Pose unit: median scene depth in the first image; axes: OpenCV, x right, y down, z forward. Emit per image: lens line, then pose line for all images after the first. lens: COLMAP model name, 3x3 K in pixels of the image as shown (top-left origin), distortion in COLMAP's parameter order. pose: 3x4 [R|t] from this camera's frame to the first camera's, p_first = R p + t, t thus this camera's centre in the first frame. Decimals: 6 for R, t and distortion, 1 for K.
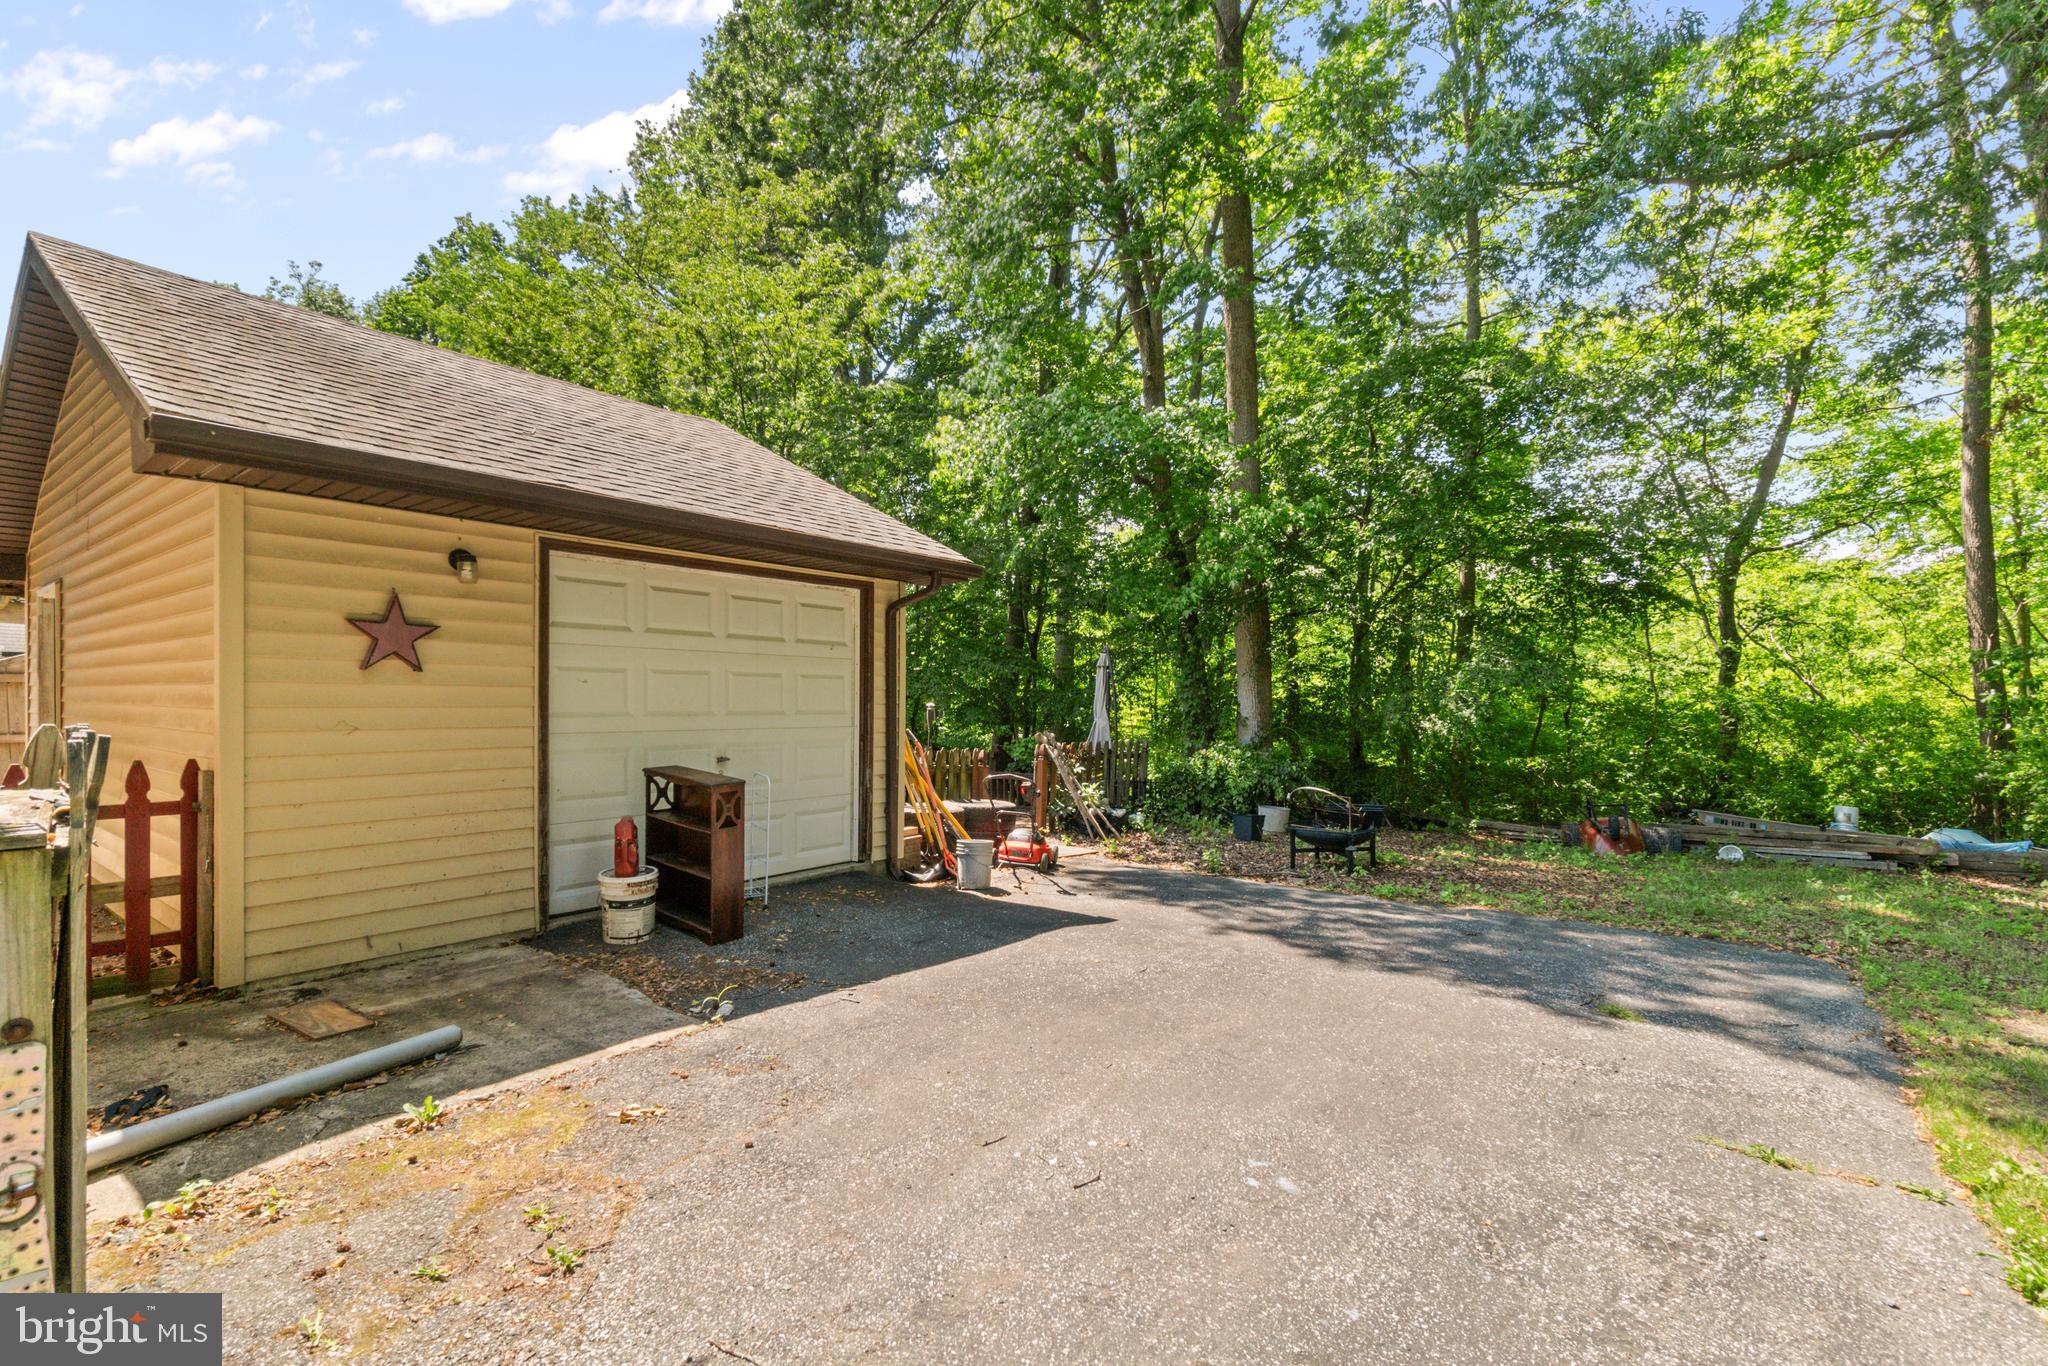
lens RADIAL K [[888.3, 0, 1015.1], [0, 888.3, 696.3], [0, 0, 1]] dist [-0.001789, -0.000660]
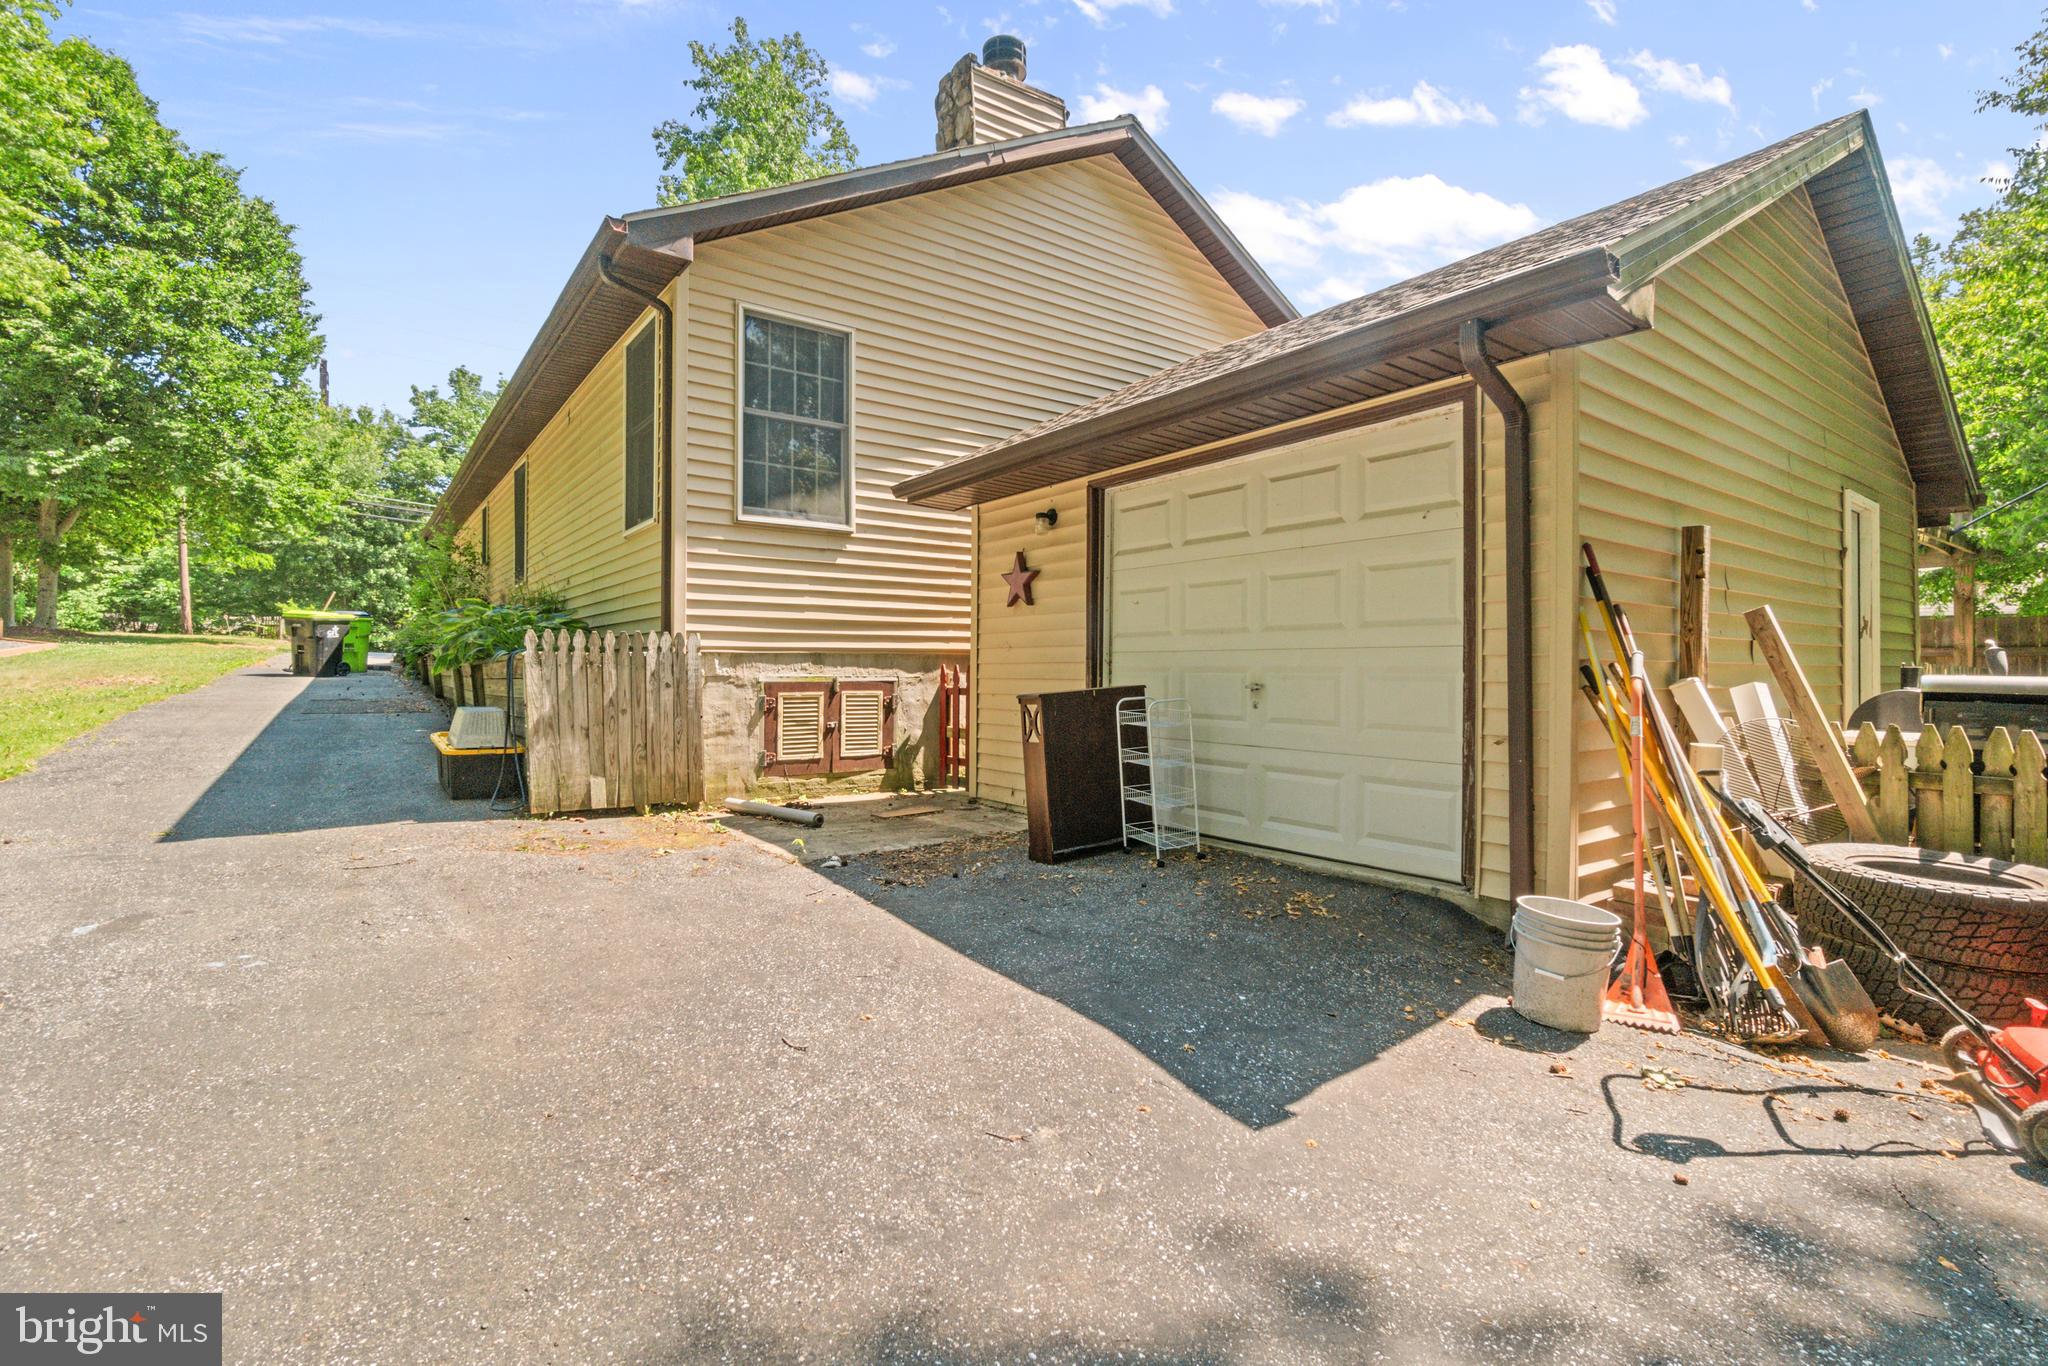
lens RADIAL K [[888.3, 0, 1011.2], [0, 888.3, 676.3], [0, 0, 1]] dist [-0.001789, -0.000660]
pose [[-0.266589, 0.000180, -0.963810, 0.635826], [0.000547, 1.000000, 0.000035, 0.077518], [0.963810, -0.000518, -0.266589, 1.267644]]
